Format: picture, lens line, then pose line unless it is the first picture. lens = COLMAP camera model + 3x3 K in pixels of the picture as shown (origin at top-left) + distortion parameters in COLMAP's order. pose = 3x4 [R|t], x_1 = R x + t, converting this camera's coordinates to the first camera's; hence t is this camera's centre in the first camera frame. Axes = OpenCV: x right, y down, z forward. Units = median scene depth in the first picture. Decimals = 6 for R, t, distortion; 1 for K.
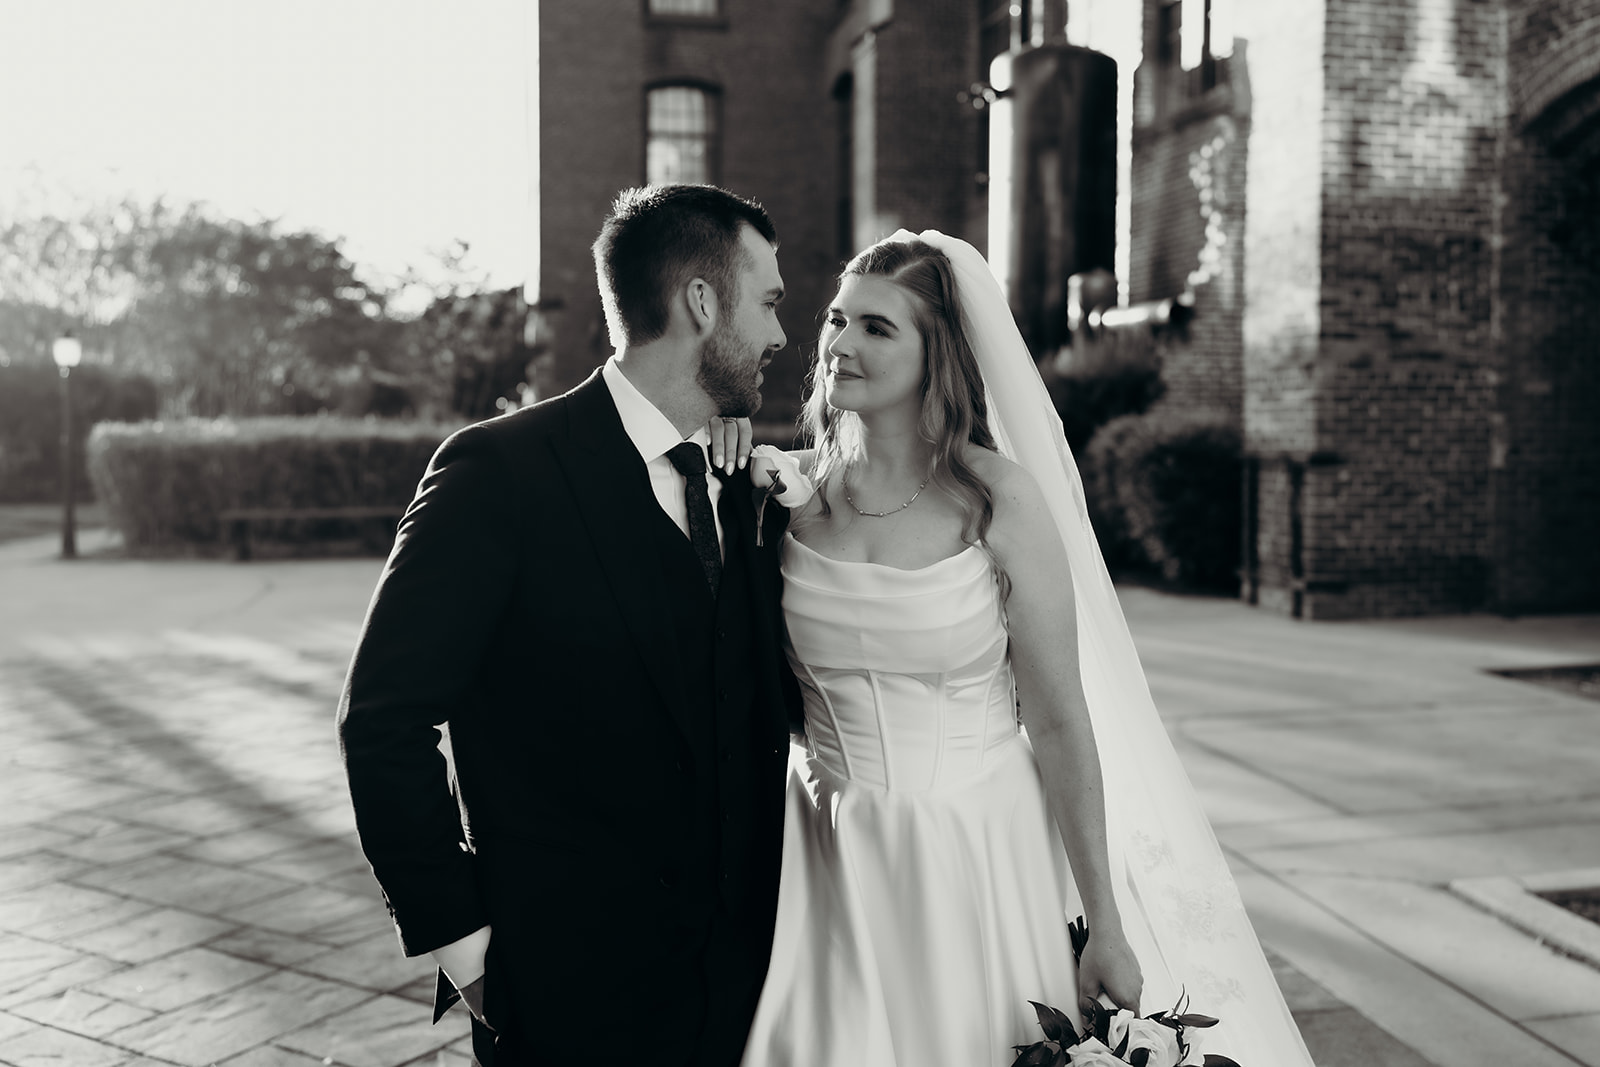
lens RADIAL K [[1705.8, 0, 815.9], [0, 1705.8, 522.9], [0, 0, 1]] dist [0.009254, 0.000000]
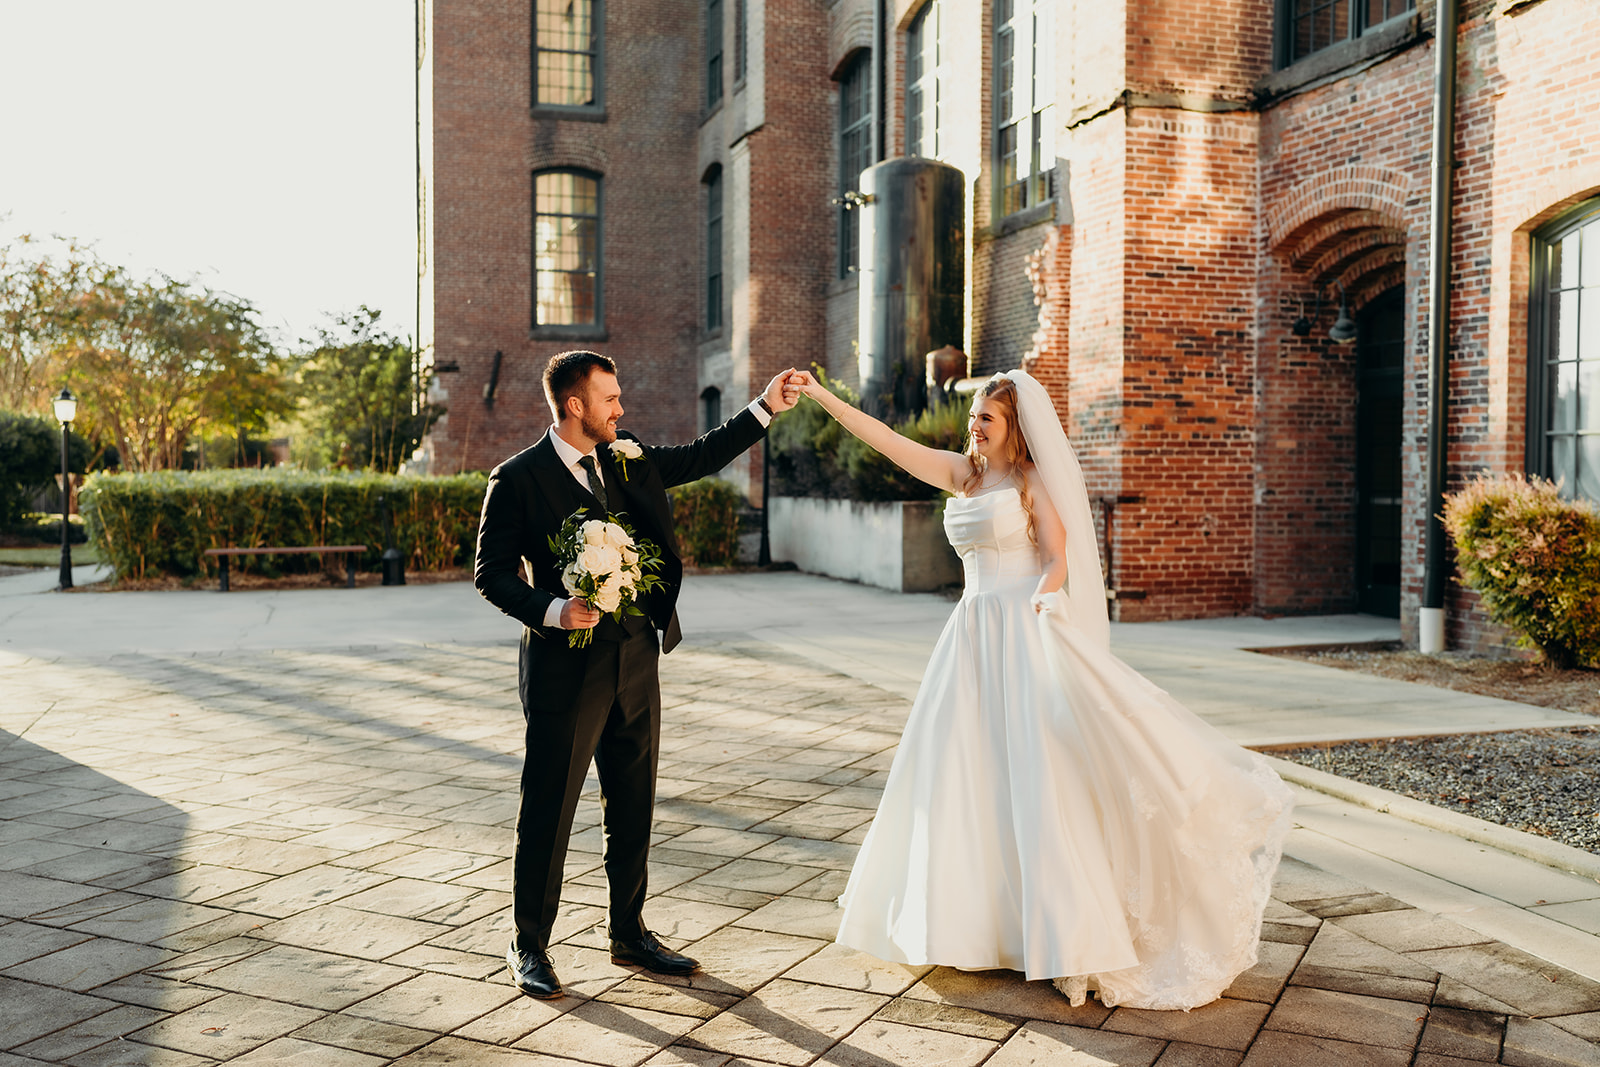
lens RADIAL K [[1705.8, 0, 787.5], [0, 1705.8, 539.7], [0, 0, 1]] dist [0.009254, 0.000000]
pose [[0.996709, -0.001522, 0.081046, -0.067651], [0.003495, 0.999701, -0.024201, 0.024631], [-0.080985, 0.024404, 0.996416, -0.276436]]
